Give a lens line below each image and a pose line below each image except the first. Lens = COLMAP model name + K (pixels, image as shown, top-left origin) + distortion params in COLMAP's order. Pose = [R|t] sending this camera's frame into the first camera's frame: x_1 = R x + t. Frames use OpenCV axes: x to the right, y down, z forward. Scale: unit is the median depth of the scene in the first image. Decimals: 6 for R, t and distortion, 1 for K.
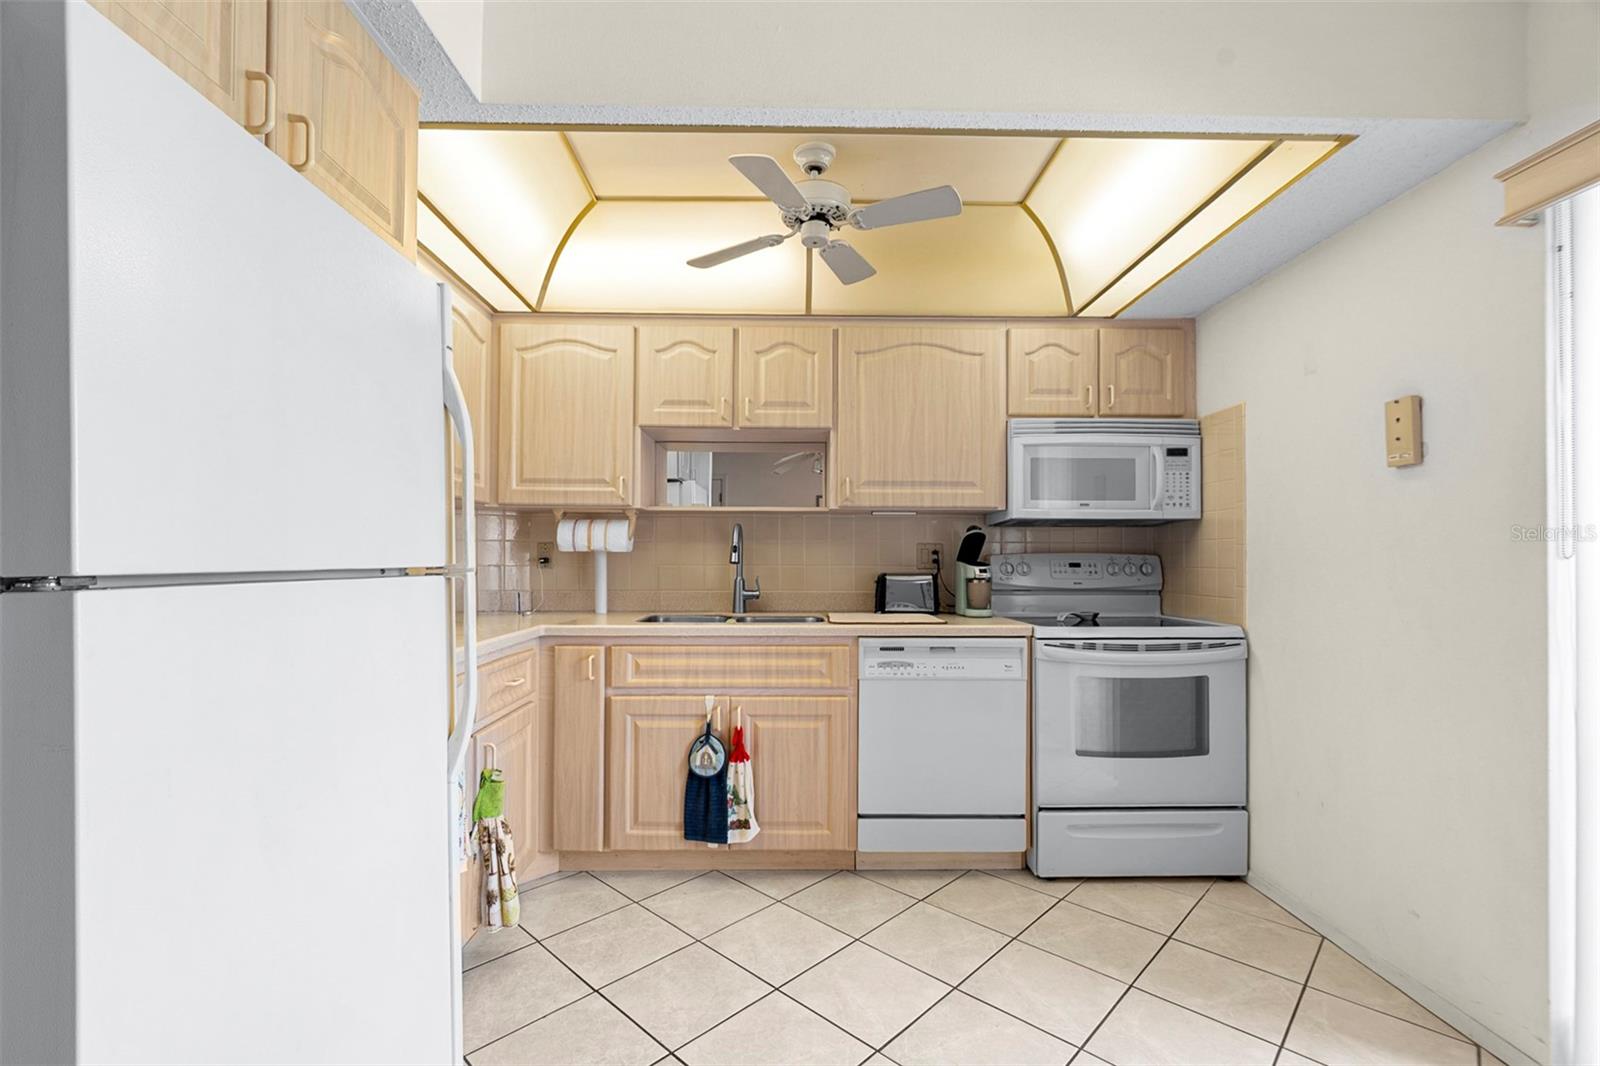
lens RADIAL K [[699.3, 0, 800.6], [0, 699.3, 552.2], [0, 0, 1]] dist [-0.002636, 0.000282]
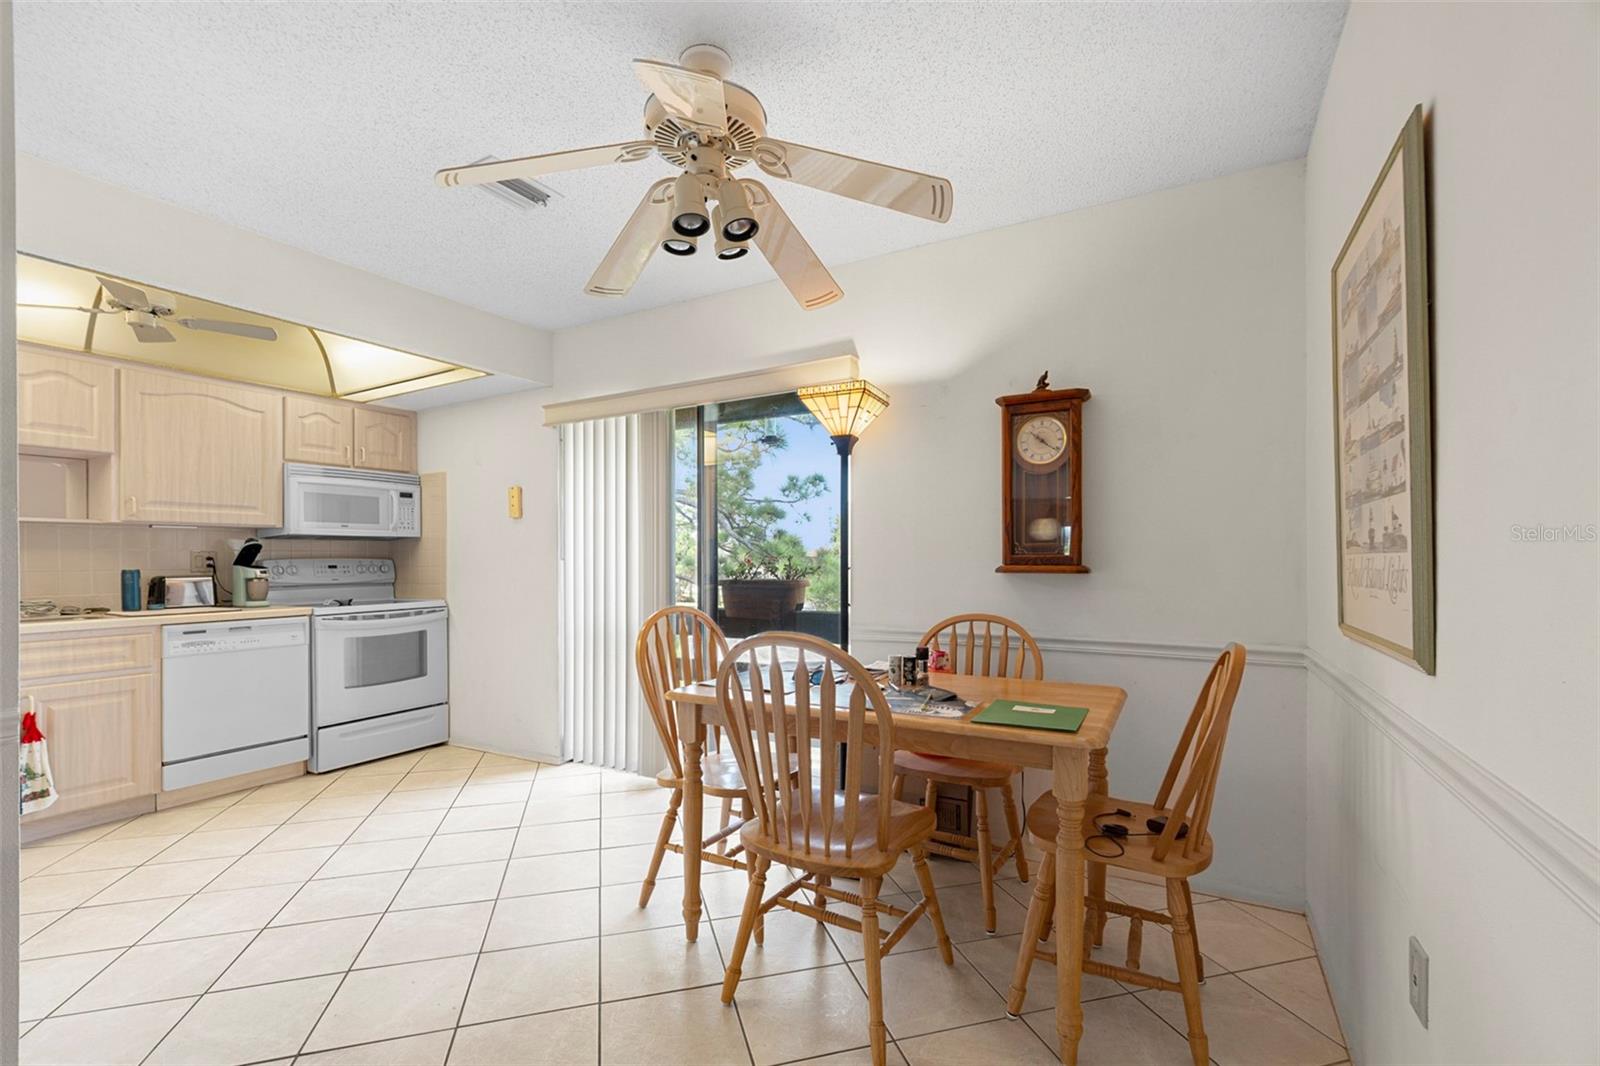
lens RADIAL K [[699.3, 0, 800.6], [0, 699.3, 552.2], [0, 0, 1]] dist [-0.002636, 0.000282]
pose [[0.505525, 0.000288, 0.862812, -0.429686], [0.003744, 0.999990, -0.002527, -0.005106], [-0.862804, 0.004508, 0.505518, -0.656370]]
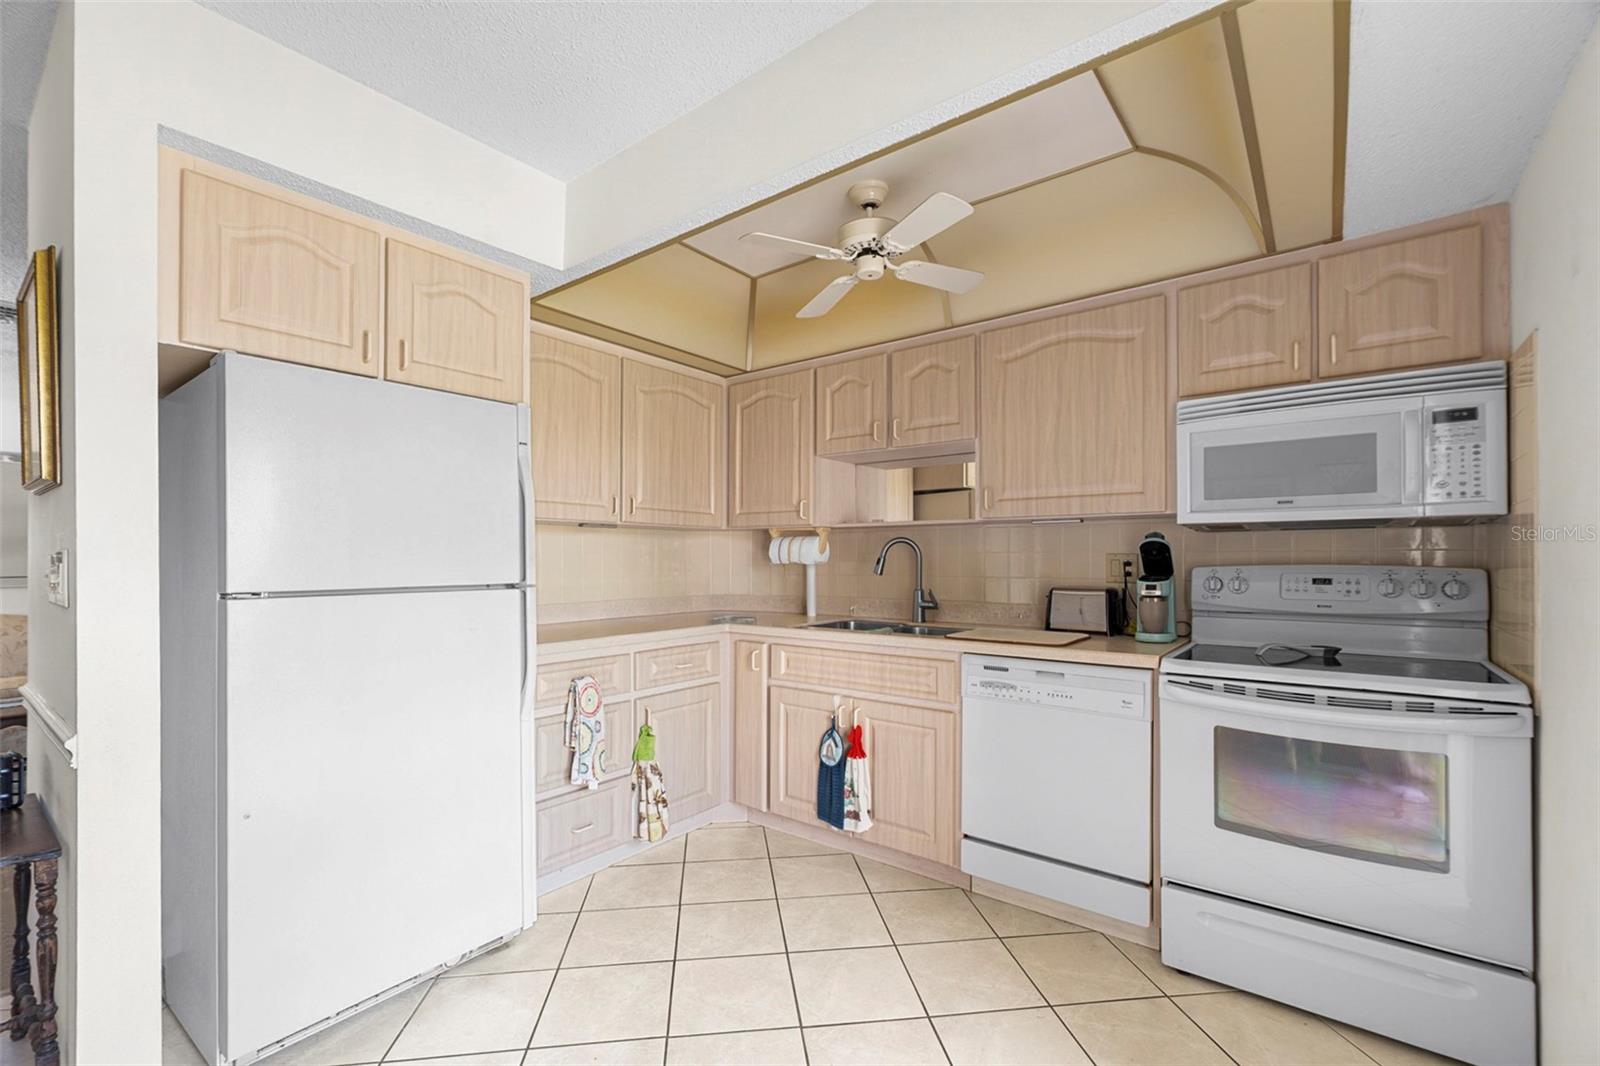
lens RADIAL K [[699.3, 0, 800.6], [0, 699.3, 552.2], [0, 0, 1]] dist [-0.002636, 0.000282]
pose [[0.772589, -0.009831, -0.634830, 0.532040], [0.011874, 0.999929, -0.001034, -0.022041], [0.634795, -0.006739, 0.772651, 0.099846]]
